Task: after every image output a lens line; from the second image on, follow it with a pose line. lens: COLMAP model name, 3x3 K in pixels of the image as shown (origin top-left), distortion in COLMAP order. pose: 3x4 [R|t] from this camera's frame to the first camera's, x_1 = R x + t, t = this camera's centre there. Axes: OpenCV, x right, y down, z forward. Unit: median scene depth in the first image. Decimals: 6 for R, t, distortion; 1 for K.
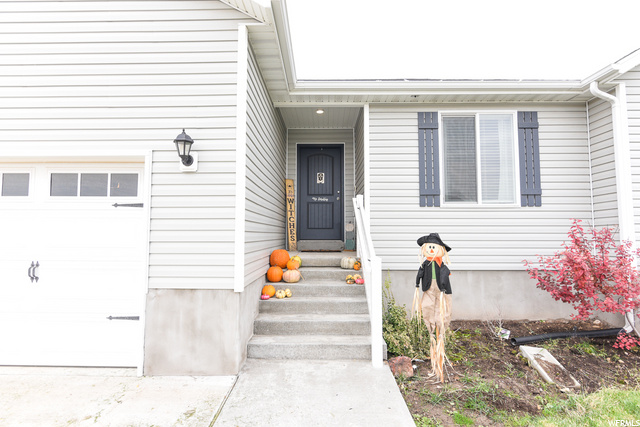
lens RADIAL K [[325.9, 0, 320.0], [0, 325.9, 213.5], [0, 0, 1]] dist [-0.001951, -0.000584]
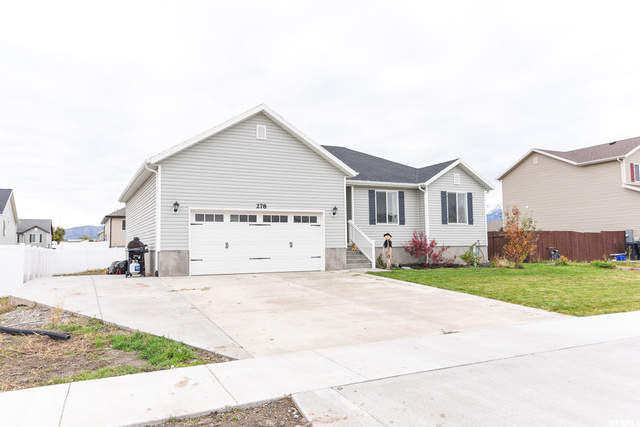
lens RADIAL K [[476.6, 0, 320.0], [0, 476.6, 213.5], [0, 0, 1]] dist [0.032447, -0.000044]
pose [[0.881192, 0.017465, 0.472436, -2.201778], [-0.013208, 0.999837, -0.012327, -0.067735], [-0.472575, 0.004622, 0.881279, -2.632233]]
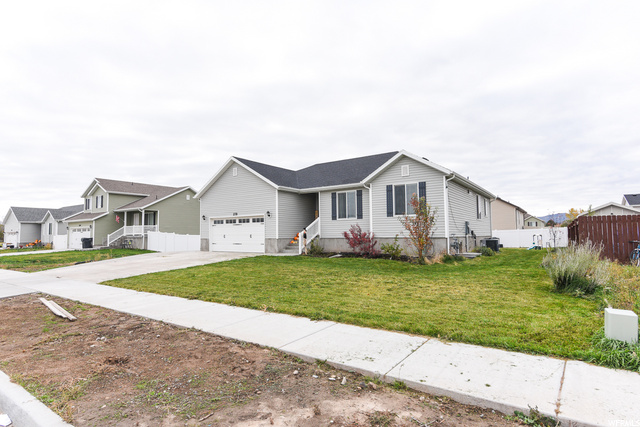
lens RADIAL K [[337.4, 0, 320.0], [0, 337.4, 213.5], [0, 0, 1]] dist [0.001214, 0.000315]
pose [[0.832691, -0.047067, -0.551733, 2.474305], [0.050132, 0.998697, -0.009536, -0.071389], [0.551463, -0.019719, 0.833966, -2.360023]]
